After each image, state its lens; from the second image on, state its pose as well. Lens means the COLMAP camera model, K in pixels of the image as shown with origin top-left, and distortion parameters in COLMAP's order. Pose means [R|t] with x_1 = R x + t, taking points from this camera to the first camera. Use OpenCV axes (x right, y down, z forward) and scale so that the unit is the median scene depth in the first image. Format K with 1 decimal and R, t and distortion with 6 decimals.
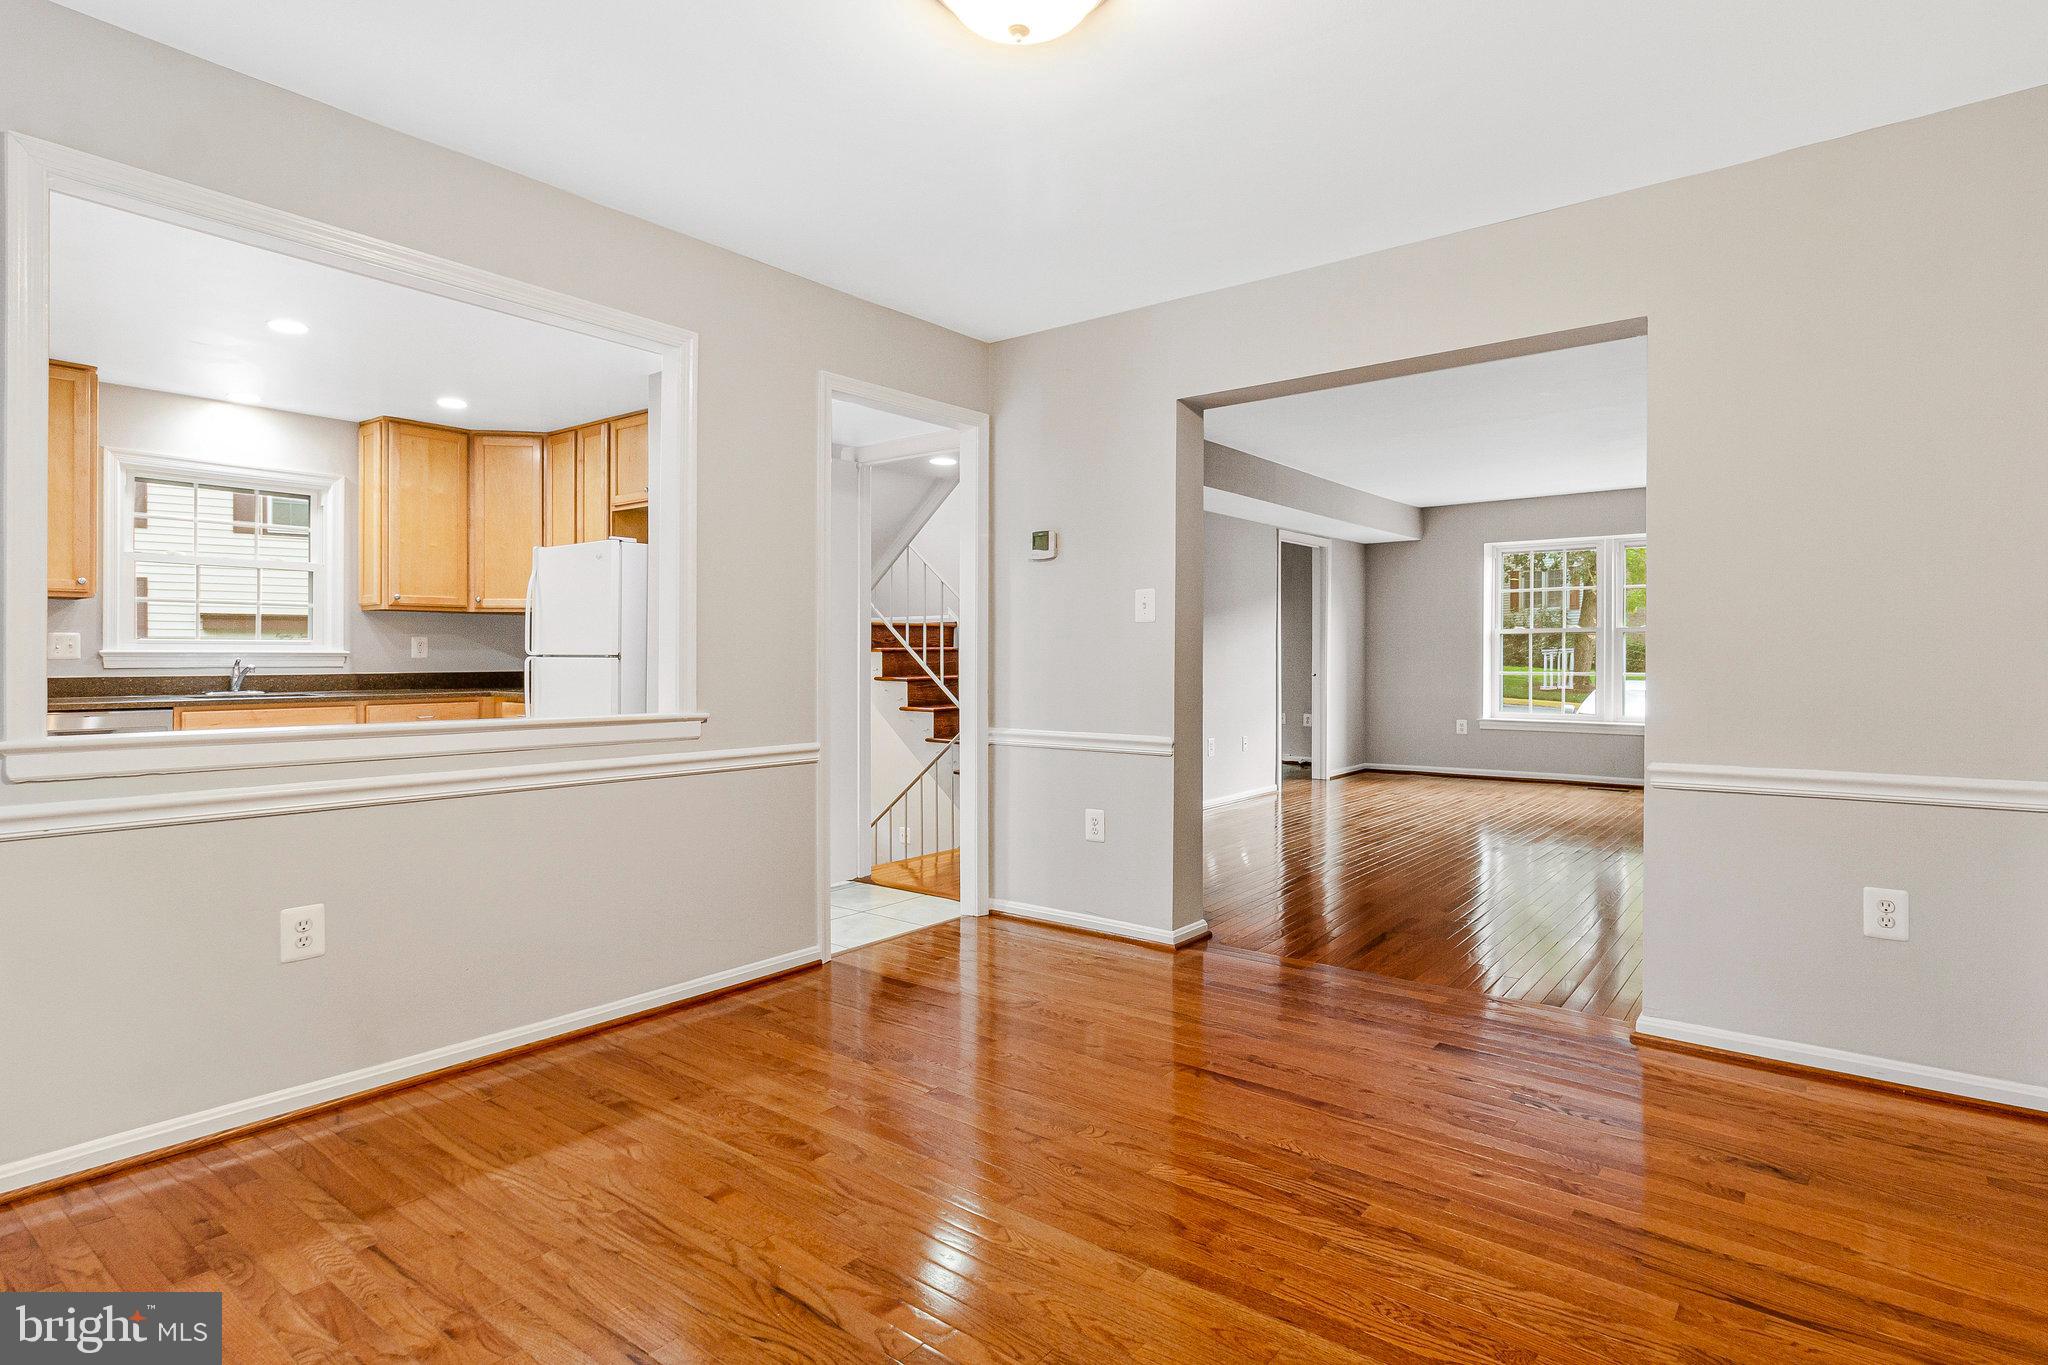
lens RADIAL K [[1043.8, 0, 1056.6], [0, 1043.8, 673.1], [0, 0, 1]] dist [0.004473, 0.000763]
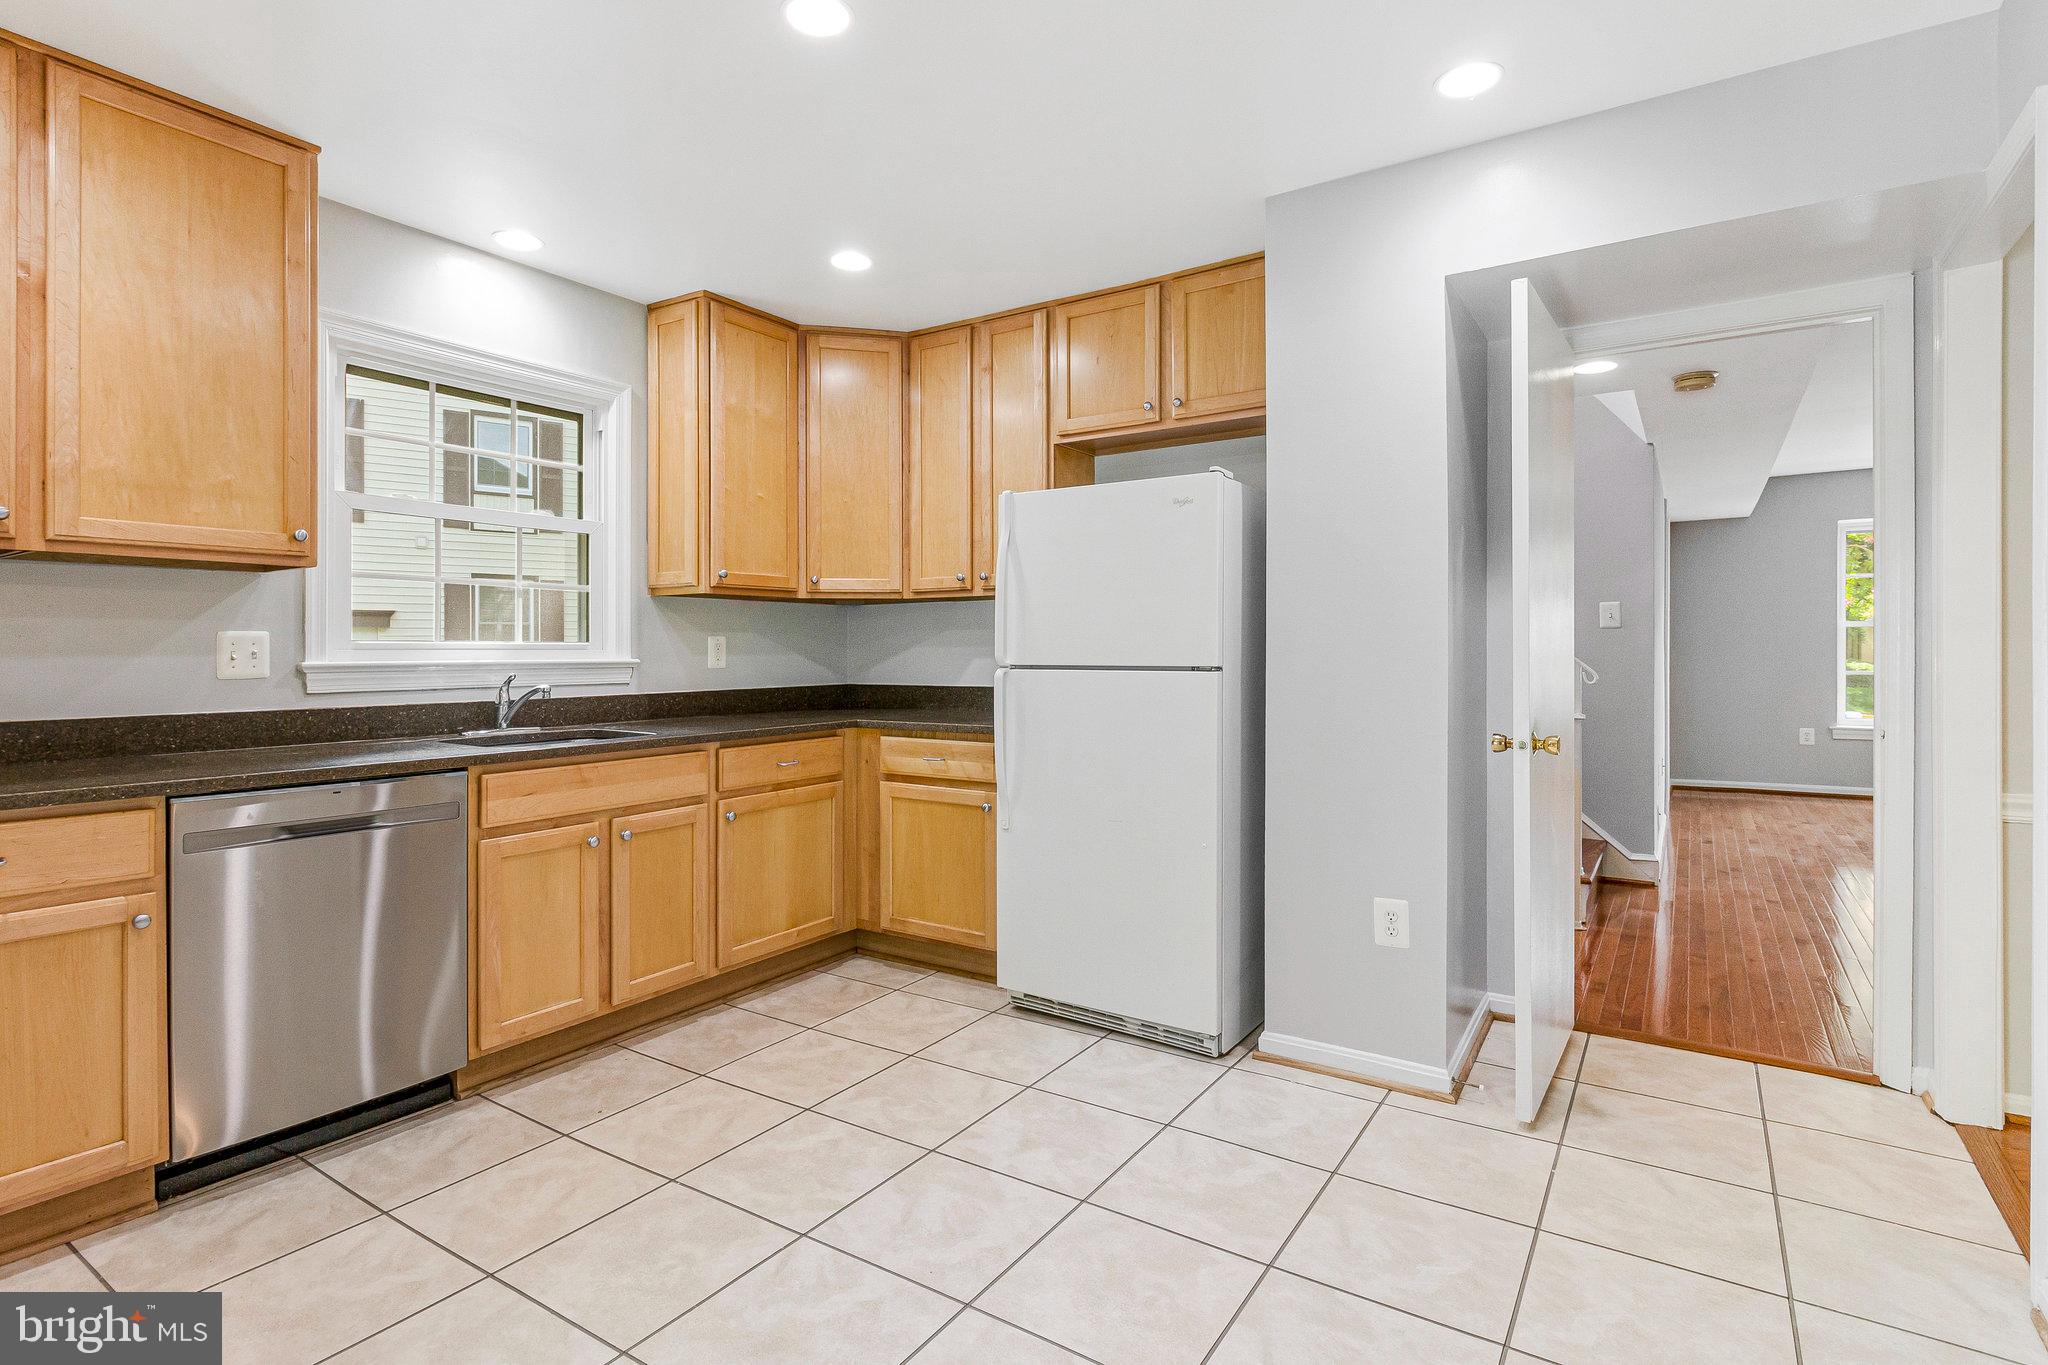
lens RADIAL K [[1001.1, 0, 1029.2], [0, 1001.1, 655.3], [0, 0, 1]] dist [0.003546, 0.001298]
pose [[0.997992, -0.004619, 0.063173, -0.557063], [0.005462, 0.999898, -0.013171, -0.016191], [-0.063105, 0.013490, 0.997916, 0.437128]]
